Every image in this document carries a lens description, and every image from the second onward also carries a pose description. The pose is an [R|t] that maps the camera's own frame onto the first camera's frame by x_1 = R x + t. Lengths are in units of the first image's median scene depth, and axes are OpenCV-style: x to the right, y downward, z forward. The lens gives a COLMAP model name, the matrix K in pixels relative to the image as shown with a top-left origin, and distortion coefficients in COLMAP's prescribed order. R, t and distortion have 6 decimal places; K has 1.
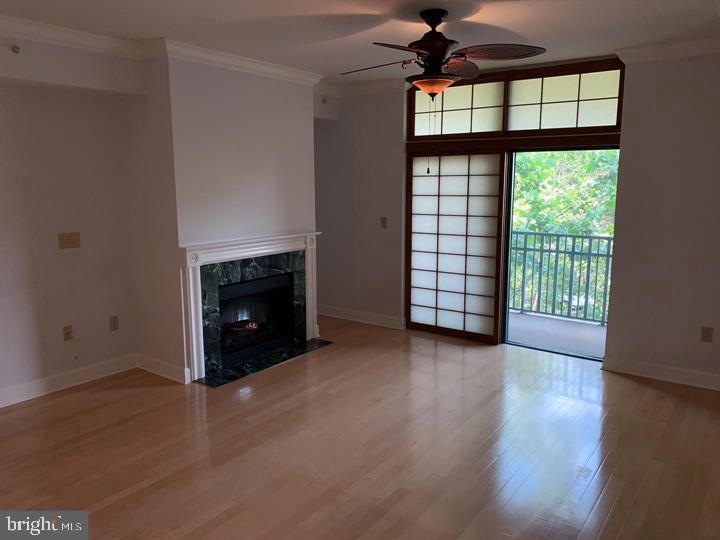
lens RADIAL K [[556.8, 0, 359.1], [0, 556.8, 271.3], [0, 0, 1]] dist [0.008669, -0.001237]
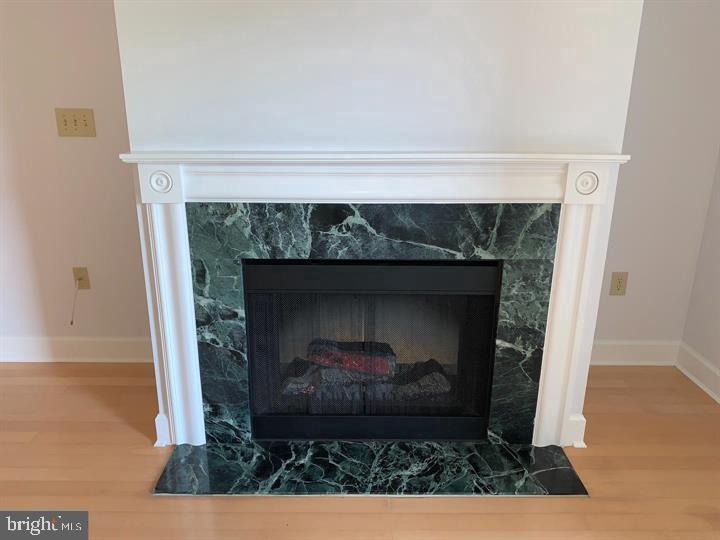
lens RADIAL K [[556.8, 0, 360.6], [0, 556.8, 267.0], [0, 0, 1]] dist [0.008669, -0.001237]
pose [[0.591628, 0.247589, -0.767252, 0.113122], [-0.136302, 0.968695, 0.207490, -0.063897], [0.794605, -0.018179, 0.606854, 0.806515]]
